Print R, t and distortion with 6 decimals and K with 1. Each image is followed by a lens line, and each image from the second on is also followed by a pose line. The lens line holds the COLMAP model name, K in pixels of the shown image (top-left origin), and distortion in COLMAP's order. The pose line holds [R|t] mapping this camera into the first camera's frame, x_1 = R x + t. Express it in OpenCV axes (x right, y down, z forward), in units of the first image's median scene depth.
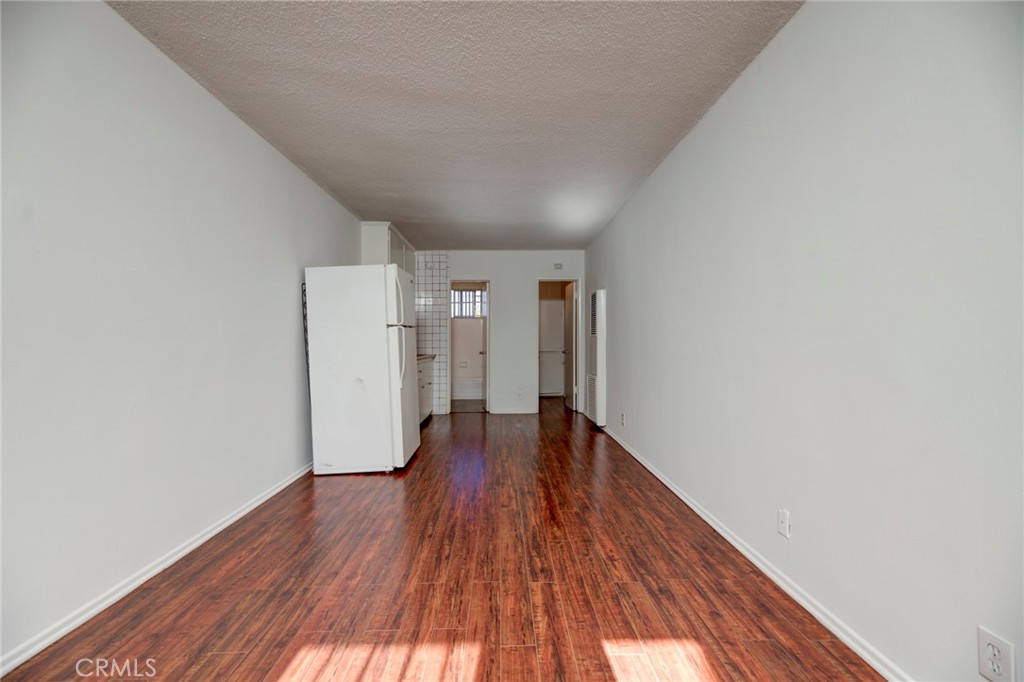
lens RADIAL K [[415.8, 0, 508.9], [0, 415.8, 326.3], [0, 0, 1]] dist [-0.004220, -0.000823]
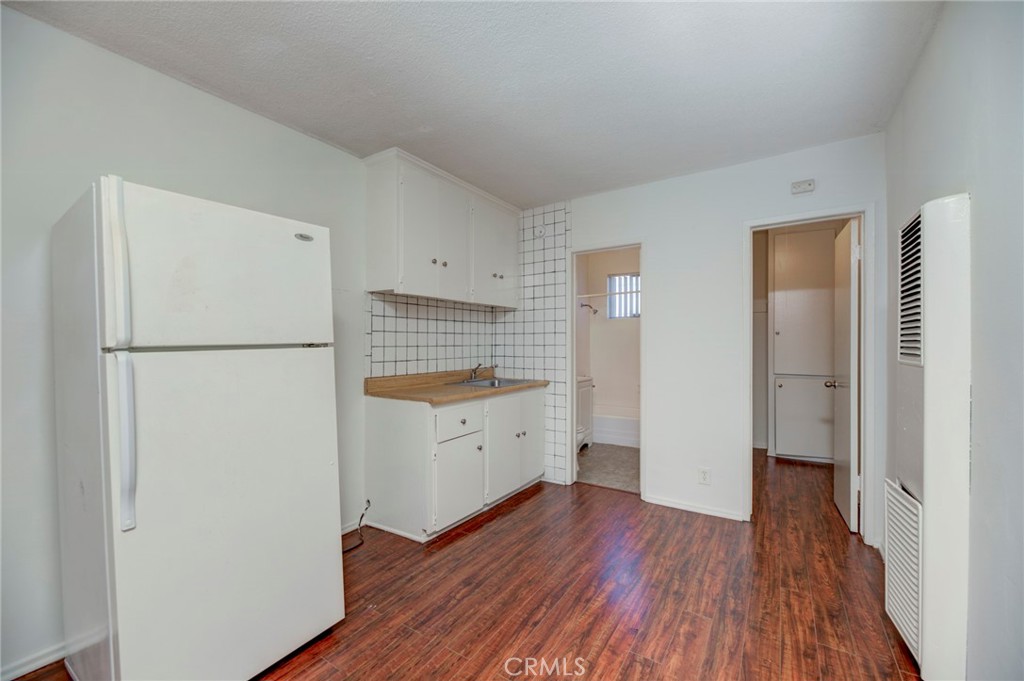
lens RADIAL K [[411.8, 0, 512.0], [0, 411.8, 340.5], [0, 0, 1]] dist [-0.000551, -0.000065]
pose [[0.832110, -0.004305, -0.554594, 0.261824], [0.023306, 0.999358, 0.027211, -0.016694], [0.554120, -0.035568, 0.831676, 1.197398]]
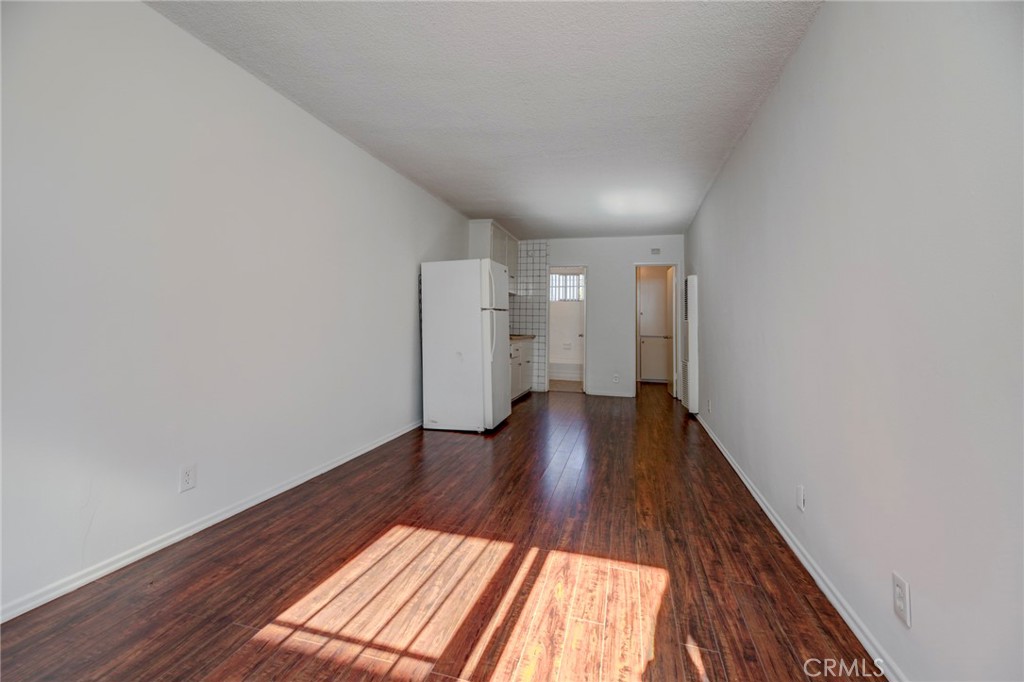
lens RADIAL K [[428.0, 0, 507.8], [0, 428.0, 282.8], [0, 0, 1]] dist [0.000541, 0.000014]
pose [[0.959400, -0.003429, -0.282027, 0.171626], [-0.013281, 0.998268, -0.057319, -0.008960], [0.281735, 0.058738, 0.957693, -0.229449]]
